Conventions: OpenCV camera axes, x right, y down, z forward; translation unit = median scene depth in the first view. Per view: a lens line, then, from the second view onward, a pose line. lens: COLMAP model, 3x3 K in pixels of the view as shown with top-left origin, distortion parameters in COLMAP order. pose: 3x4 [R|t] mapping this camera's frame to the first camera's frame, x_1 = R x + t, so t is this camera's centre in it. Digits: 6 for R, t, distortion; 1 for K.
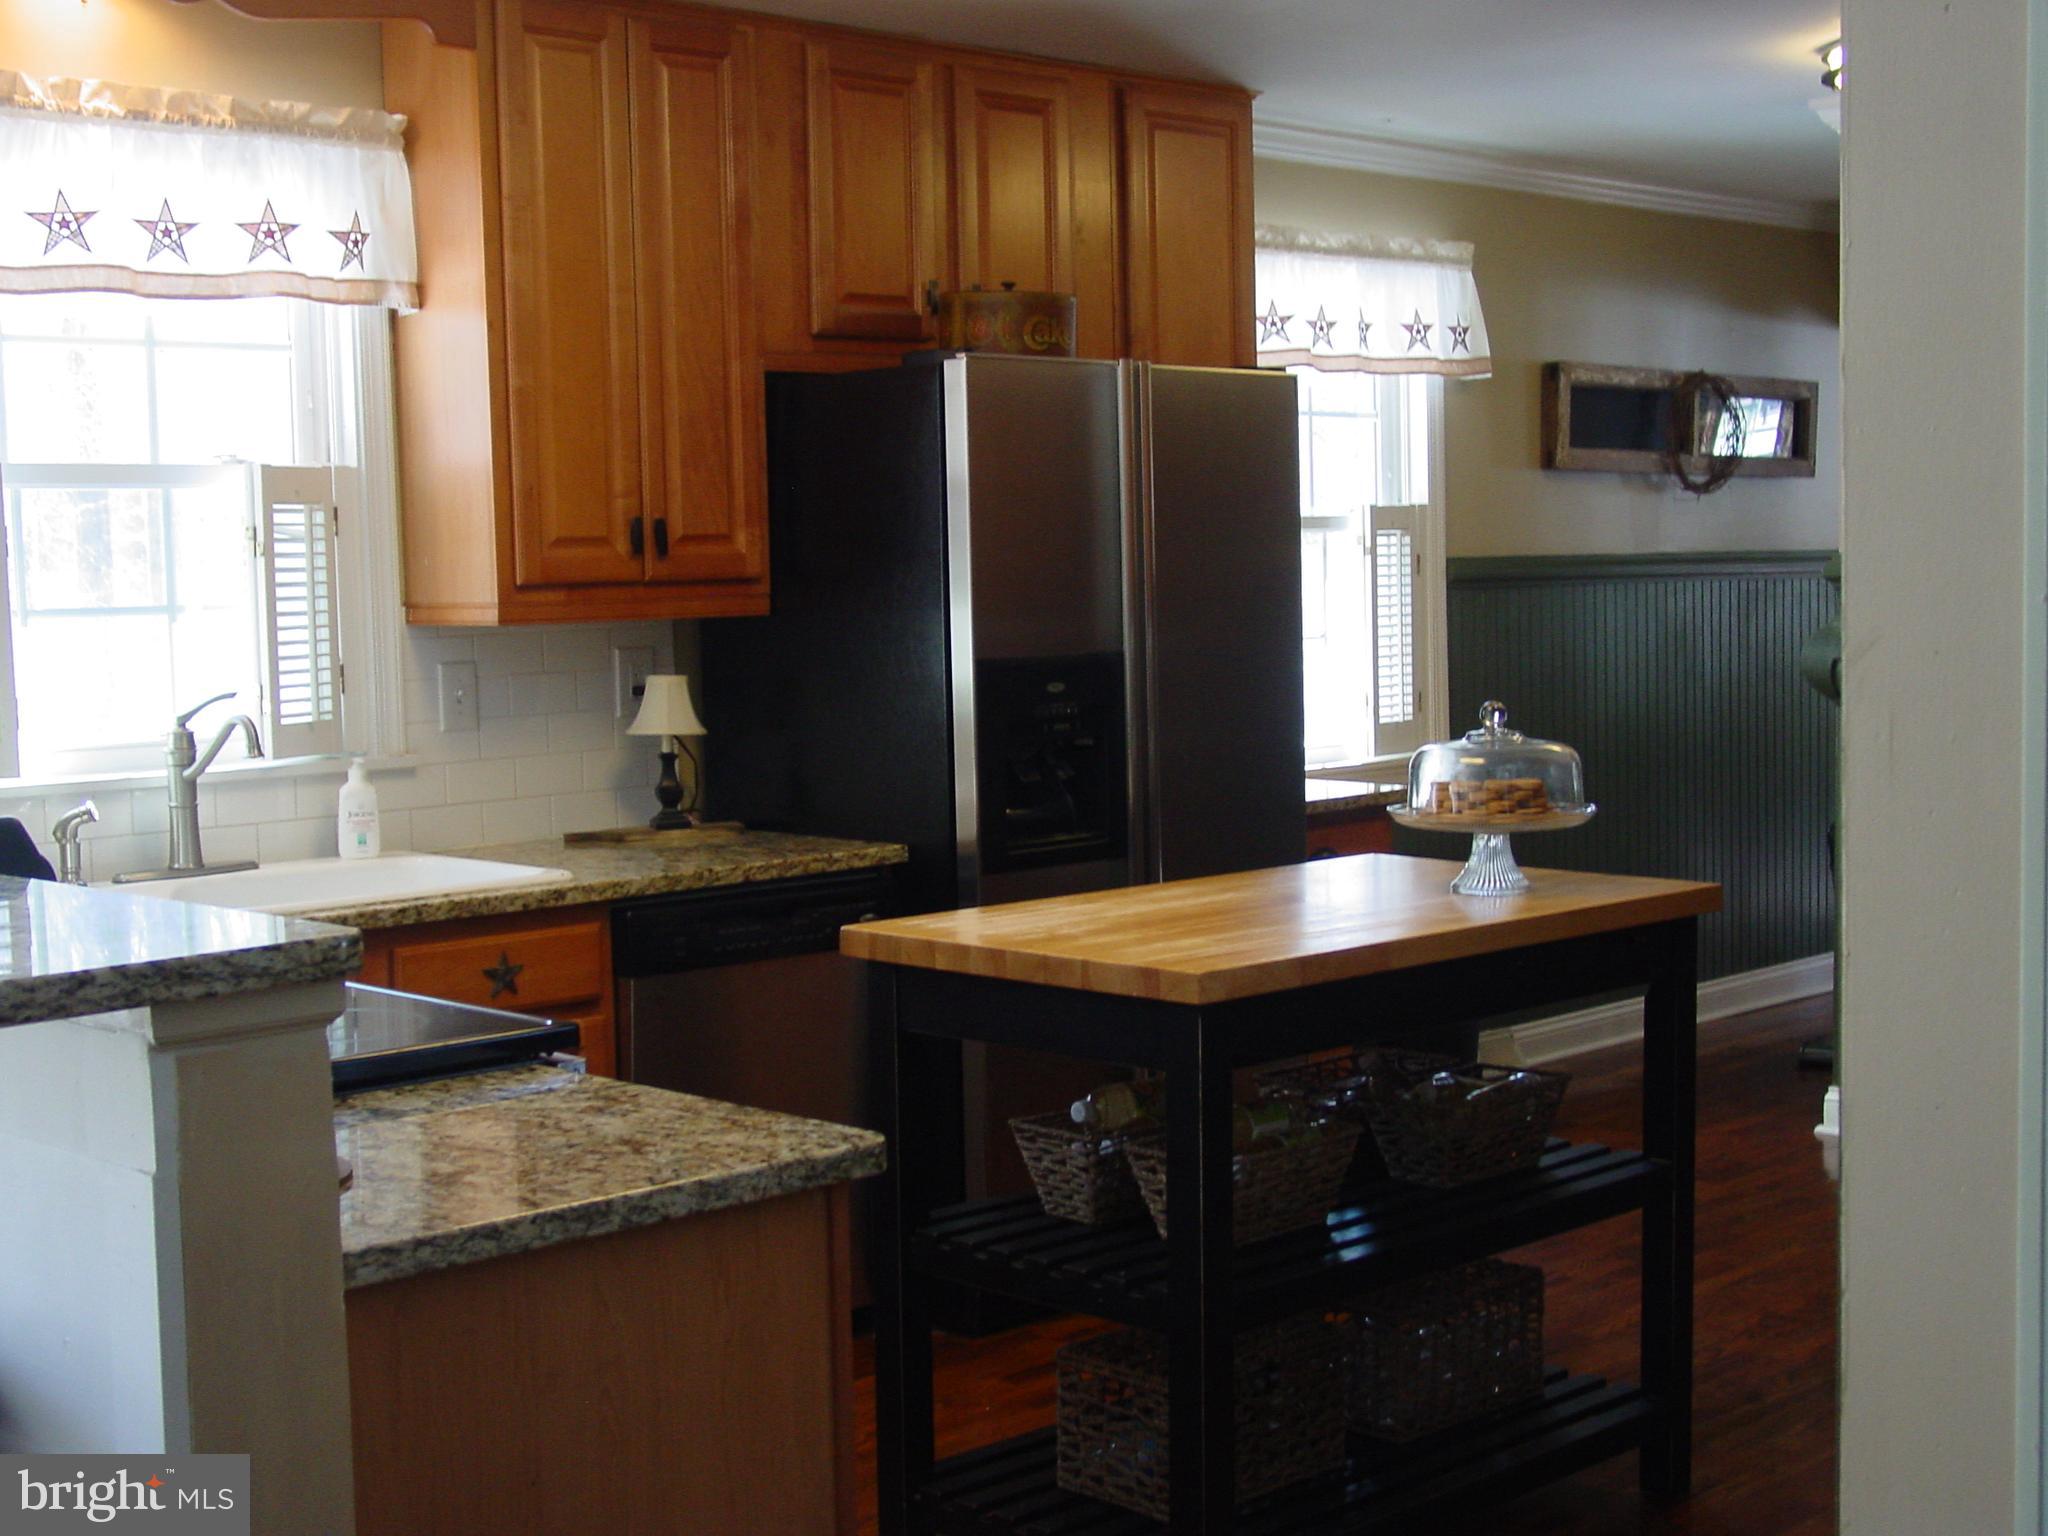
lens RADIAL K [[2761.3, 0, 1024.0], [0, 2761.3, 768.0], [0, 0, 1]] dist [-0.033486, -0.004083]
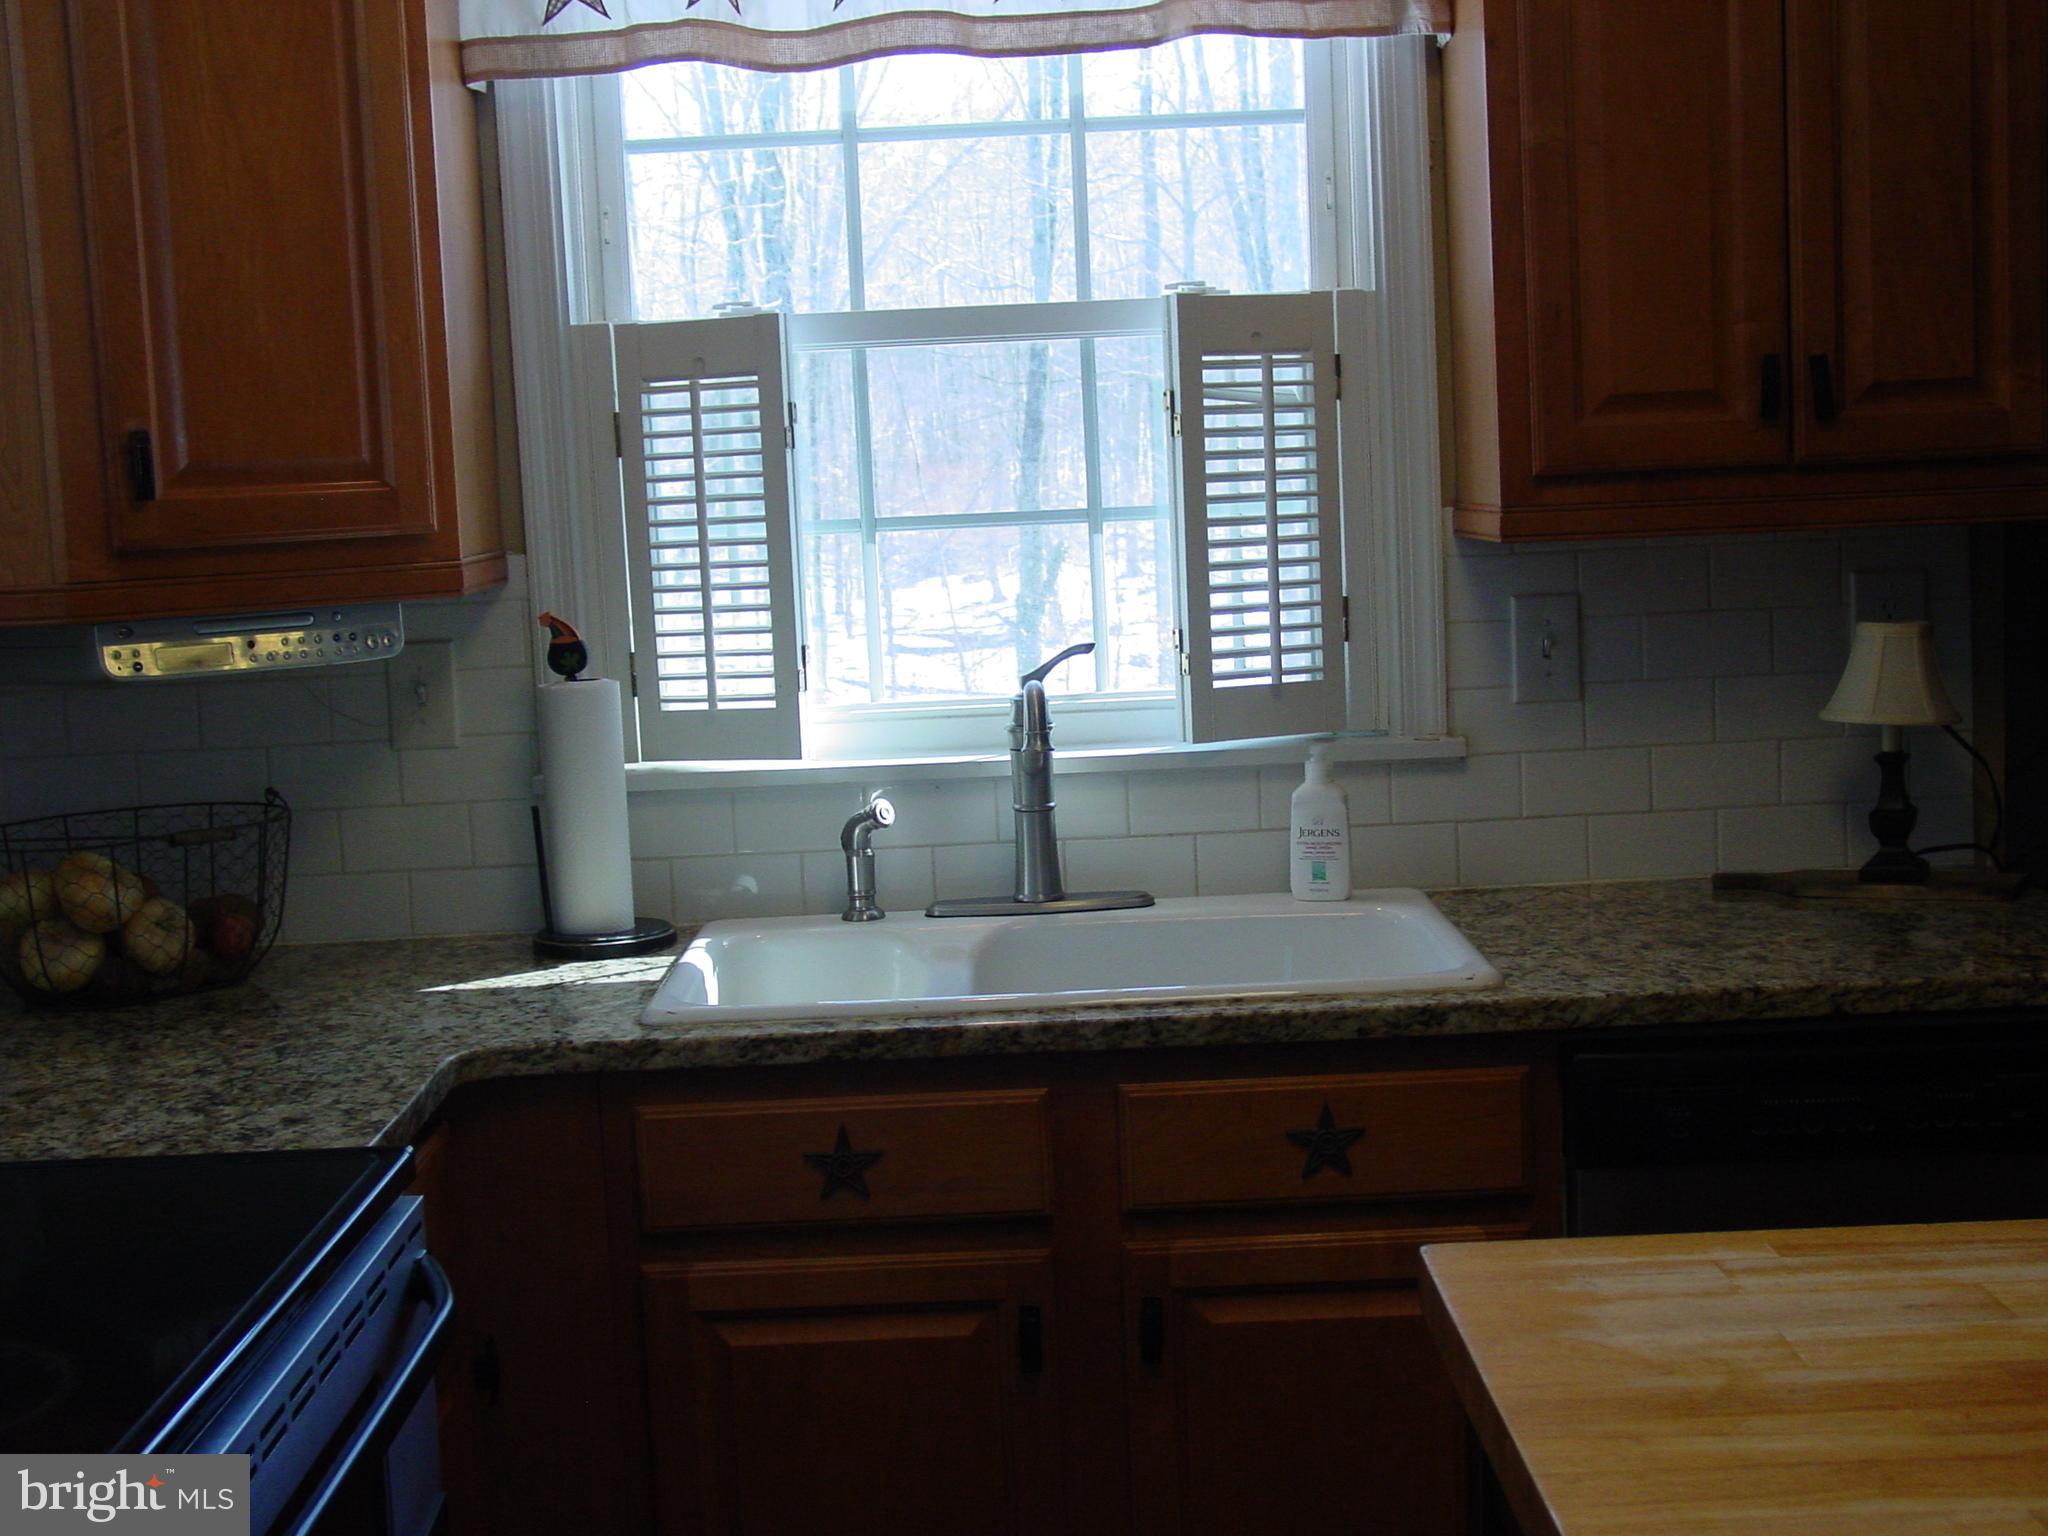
lens RADIAL K [[2761.3, 0, 1024.0], [0, 2761.3, 768.0], [0, 0, 1]] dist [-0.033486, -0.004083]
pose [[0.725833, 0.064042, -0.684883, 0.152111], [-0.025369, 0.997471, 0.066386, -0.039621], [0.687403, -0.030811, 0.725622, 0.482667]]
